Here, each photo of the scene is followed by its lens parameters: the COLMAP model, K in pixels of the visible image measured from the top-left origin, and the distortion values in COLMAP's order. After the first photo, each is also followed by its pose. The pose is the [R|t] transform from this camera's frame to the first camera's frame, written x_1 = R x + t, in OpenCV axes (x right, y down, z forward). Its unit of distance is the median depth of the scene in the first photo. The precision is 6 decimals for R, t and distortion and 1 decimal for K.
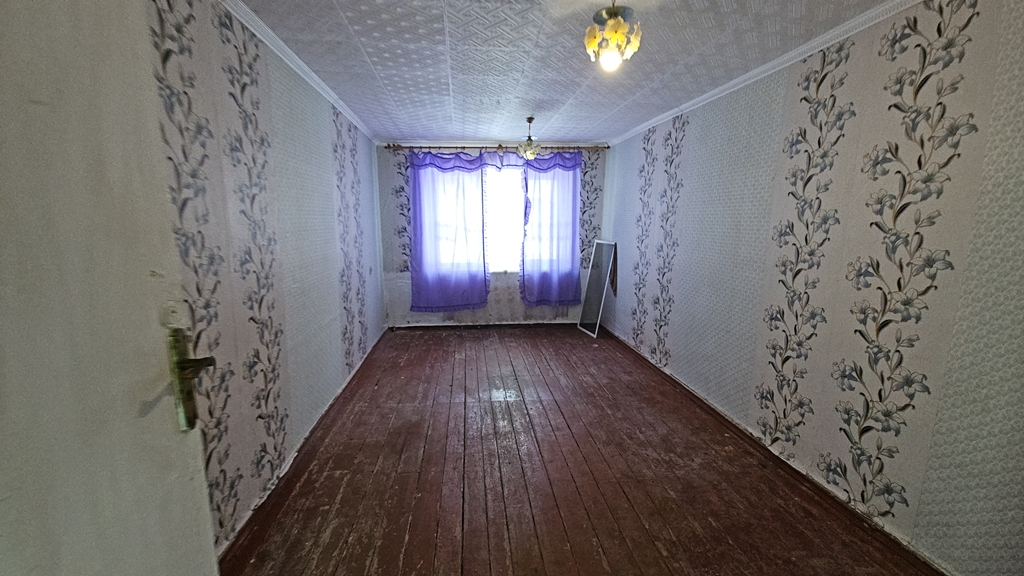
lens RADIAL K [[410.2, 0, 509.8], [0, 410.2, 287.5], [0, 0, 1]] dist [-0.000687, -0.000024]
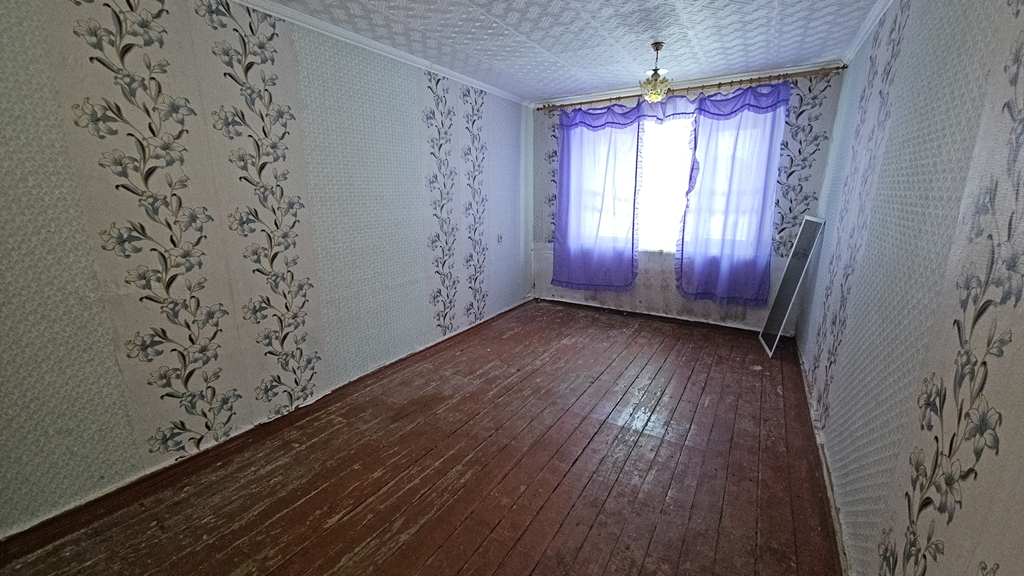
lens RADIAL K [[410.2, 0, 513.9], [0, 410.2, 289.2], [0, 0, 1]] dist [-0.000687, -0.000024]
pose [[0.798866, 0.137705, -0.585534, 0.255255], [-0.092970, 0.990012, 0.105987, -0.024866], [0.594281, -0.030232, 0.803689, 0.188510]]
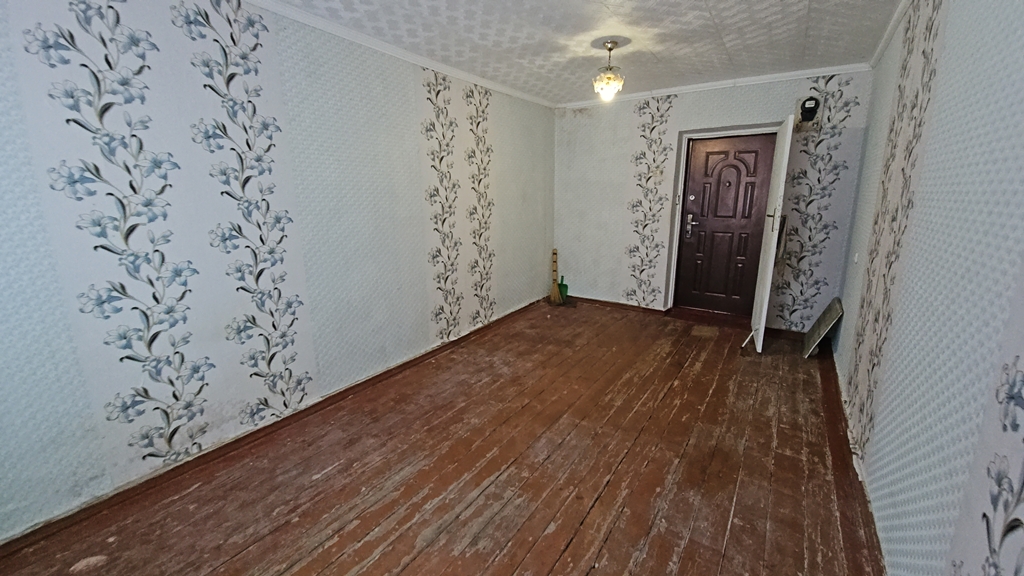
lens RADIAL K [[410.2, 0, 514.1], [0, 410.2, 286.4], [0, 0, 1]] dist [-0.000687, -0.000024]
pose [[-0.770114, -0.139923, 0.622371, -0.216563], [0.106392, 0.933808, 0.341590, -0.135024], [-0.628971, 0.329279, -0.704252, 0.894074]]
